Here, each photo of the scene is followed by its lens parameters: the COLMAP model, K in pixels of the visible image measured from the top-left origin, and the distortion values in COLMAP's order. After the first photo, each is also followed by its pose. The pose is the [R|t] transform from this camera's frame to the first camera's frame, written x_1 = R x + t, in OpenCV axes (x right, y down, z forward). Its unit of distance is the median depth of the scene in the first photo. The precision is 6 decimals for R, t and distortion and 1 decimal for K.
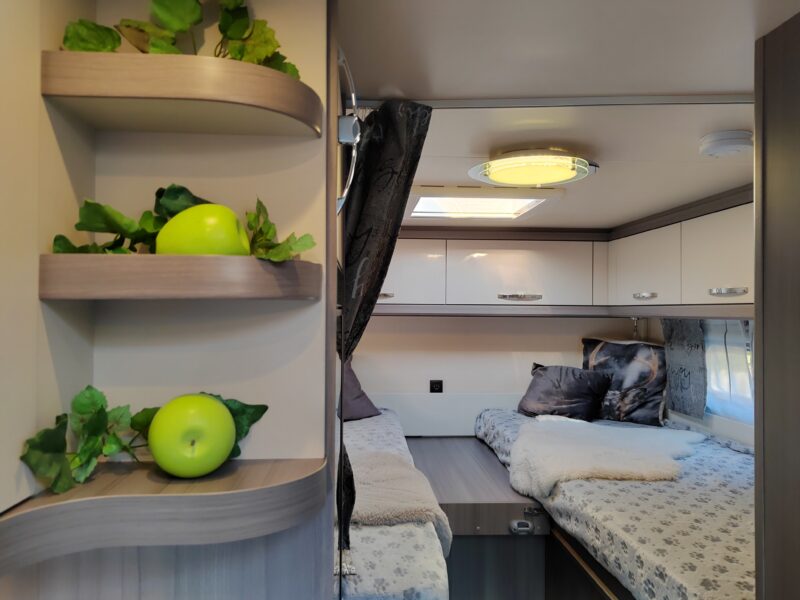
lens RADIAL K [[635.6, 0, 400.0], [0, 635.6, 300.0], [0, 0, 1]] dist [0.044070, 0.001983]
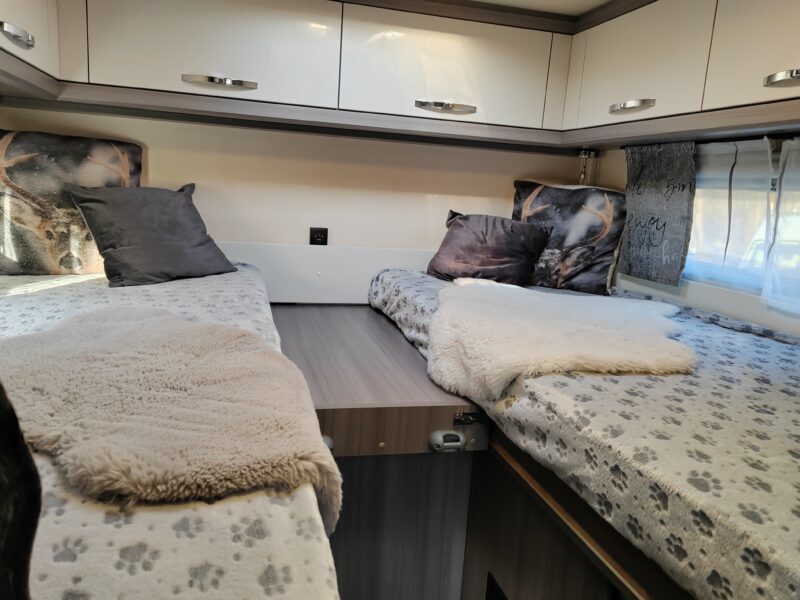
lens RADIAL K [[635.6, 0, 400.0], [0, 635.6, 300.0], [0, 0, 1]] dist [0.044070, 0.001983]
pose [[0.981114, 0.020911, 0.192299, 0.012625], [-0.058501, 0.979661, 0.191942, 0.073457], [-0.184374, -0.199567, 0.962382, 0.322089]]
